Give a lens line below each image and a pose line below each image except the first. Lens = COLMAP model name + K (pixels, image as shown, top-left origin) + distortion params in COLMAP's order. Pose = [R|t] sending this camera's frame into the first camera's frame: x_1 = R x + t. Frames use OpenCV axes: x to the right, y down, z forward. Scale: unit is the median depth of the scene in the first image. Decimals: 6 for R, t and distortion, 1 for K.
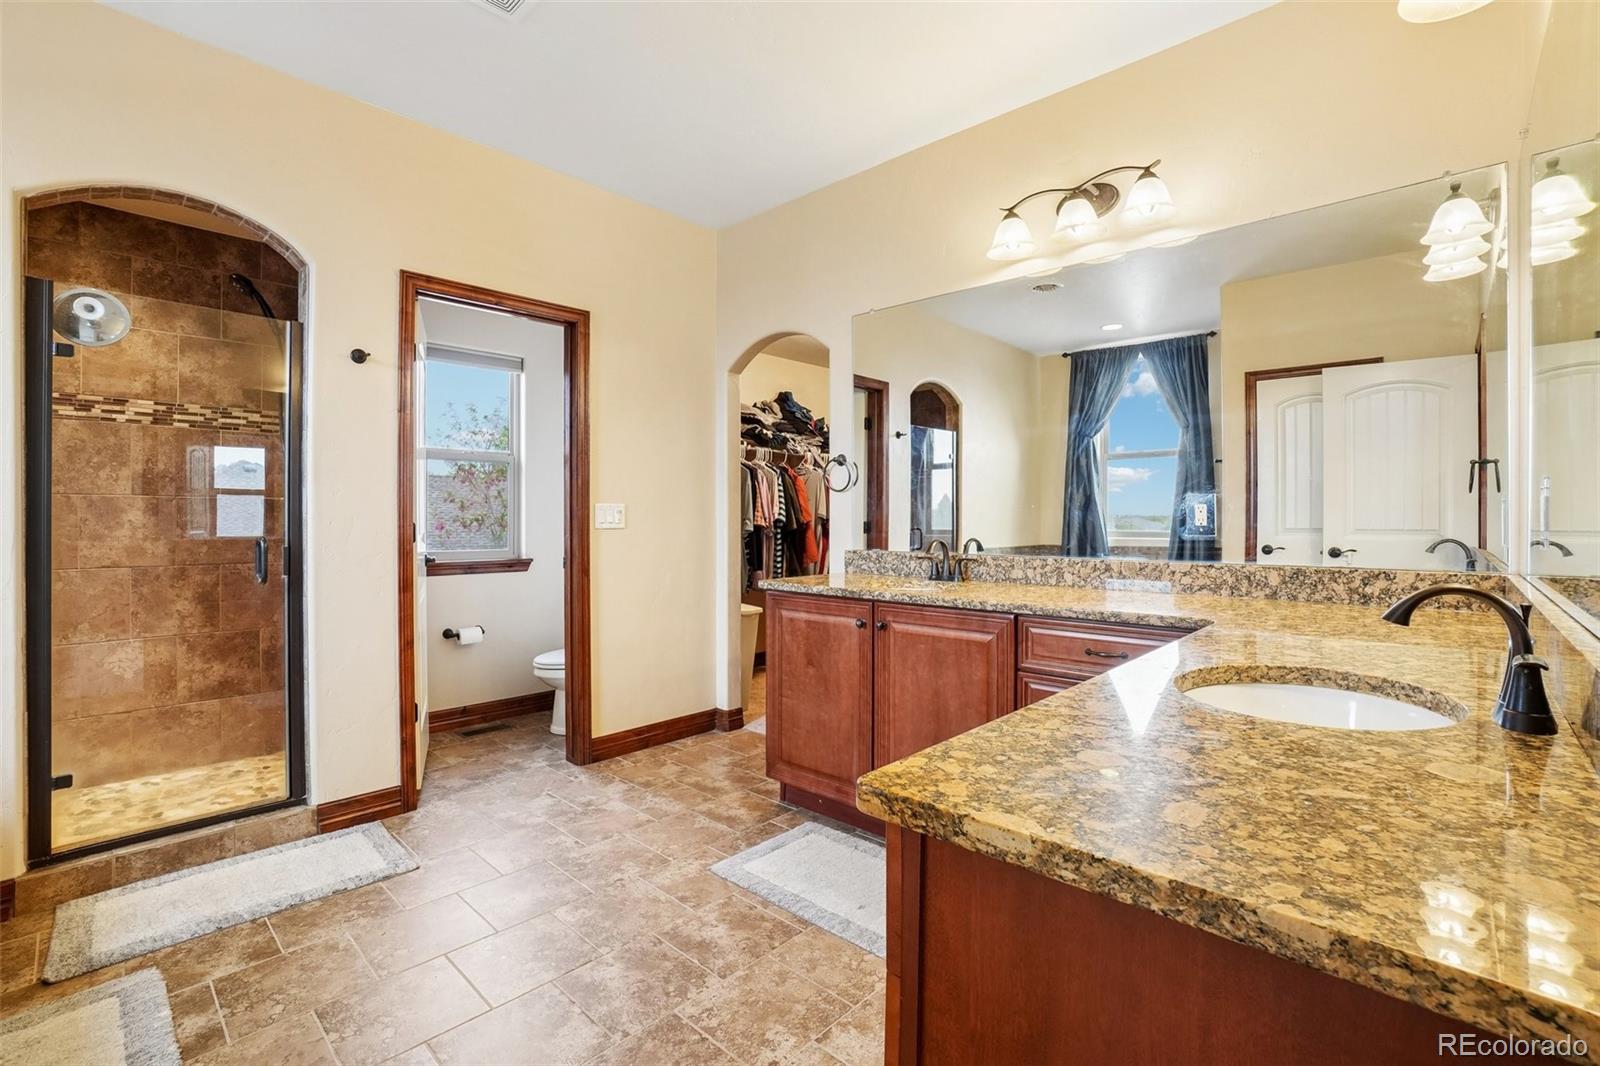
lens RADIAL K [[741.8, 0, 795.8], [0, 741.8, 512.5], [0, 0, 1]] dist [-0.009065, 0.000710]
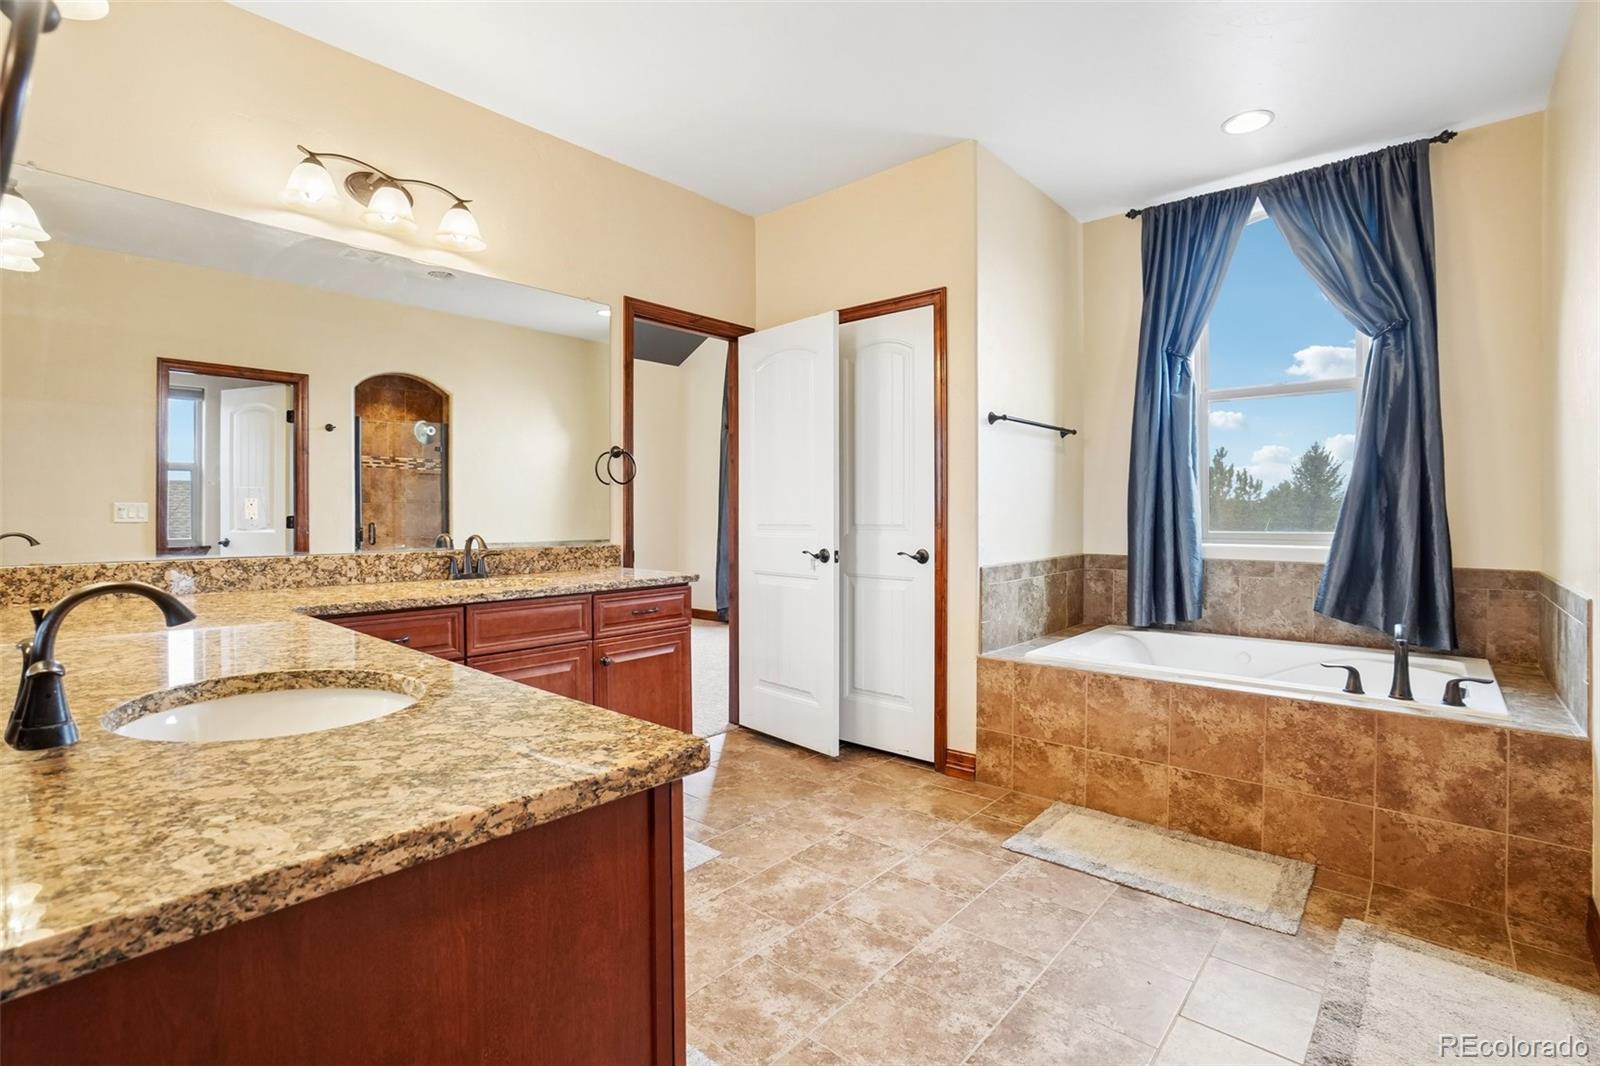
lens RADIAL K [[741.8, 0, 795.8], [0, 741.8, 512.5], [0, 0, 1]] dist [-0.009065, 0.000710]
pose [[-0.999231, 0.000551, -0.039205, -0.073195], [0.000813, 0.999977, -0.006670, 0.010052], [0.039200, -0.006696, -0.999209, 1.330320]]
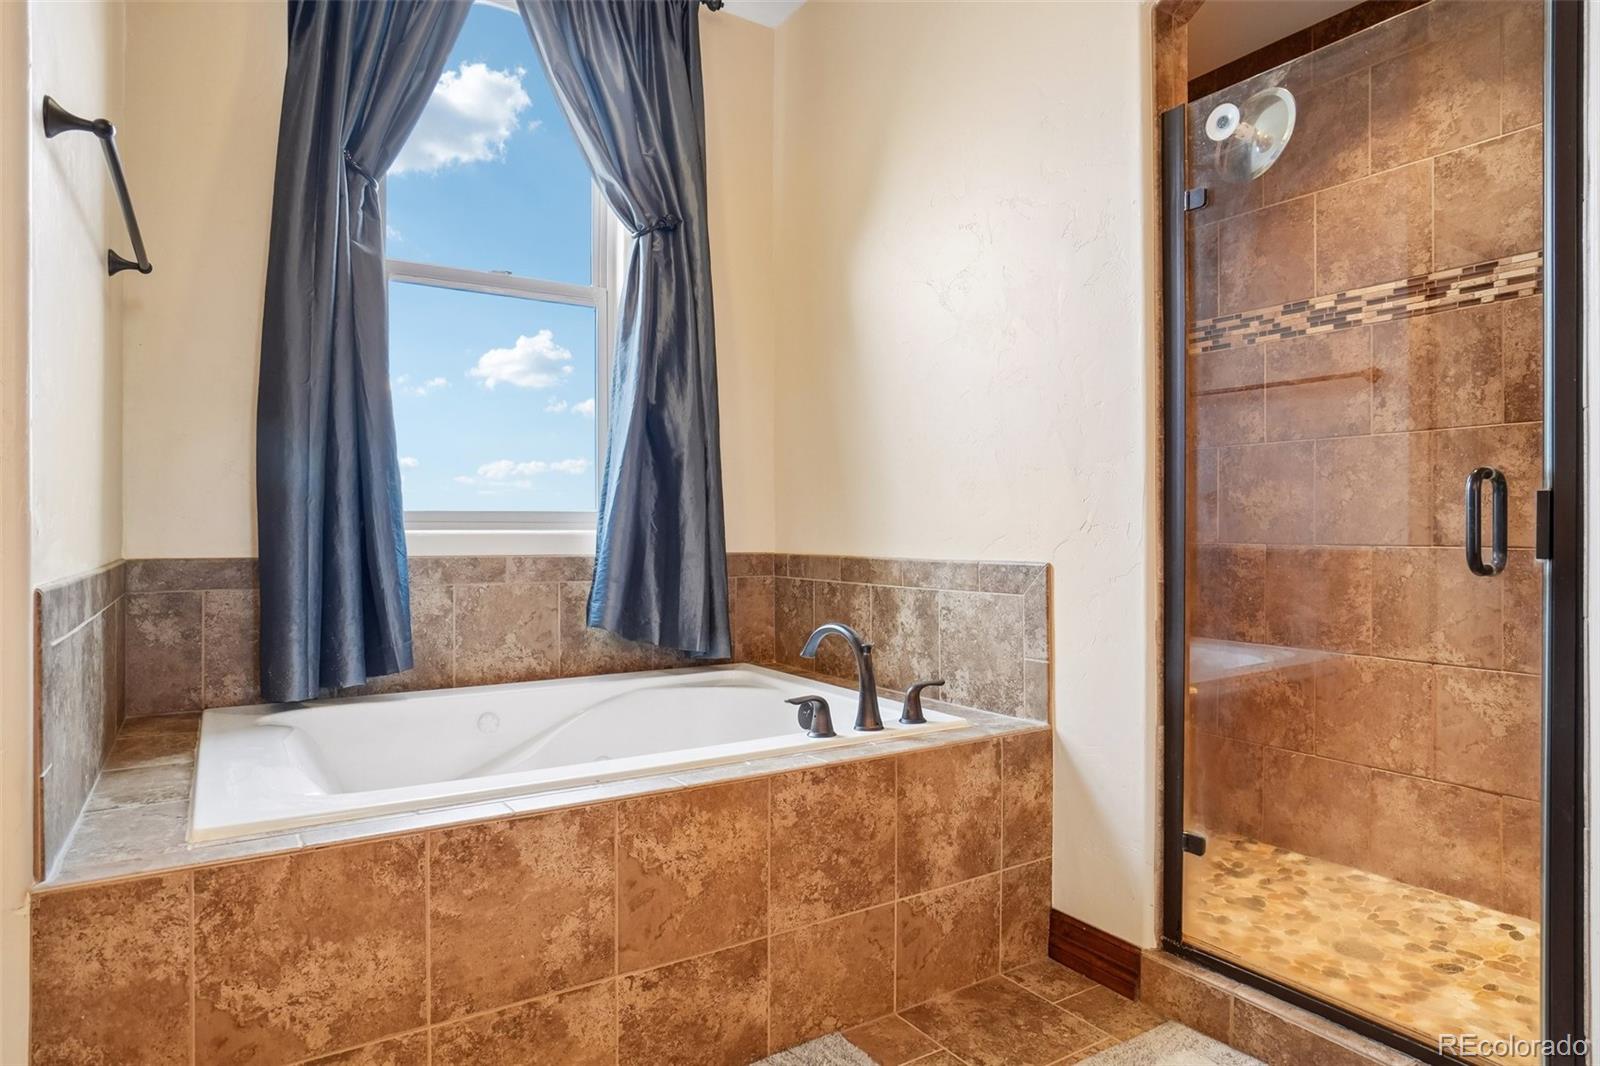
lens RADIAL K [[910.9, 0, 800.0], [0, 910.9, 533.0], [0, 0, 1]] dist [-0.061289, 0.033206]
pose [[-0.239000, 0.000703, -0.971019, -0.091511], [0.005853, 0.999983, -0.000717, 0.062488], [0.971002, -0.005855, -0.239000, 0.650148]]
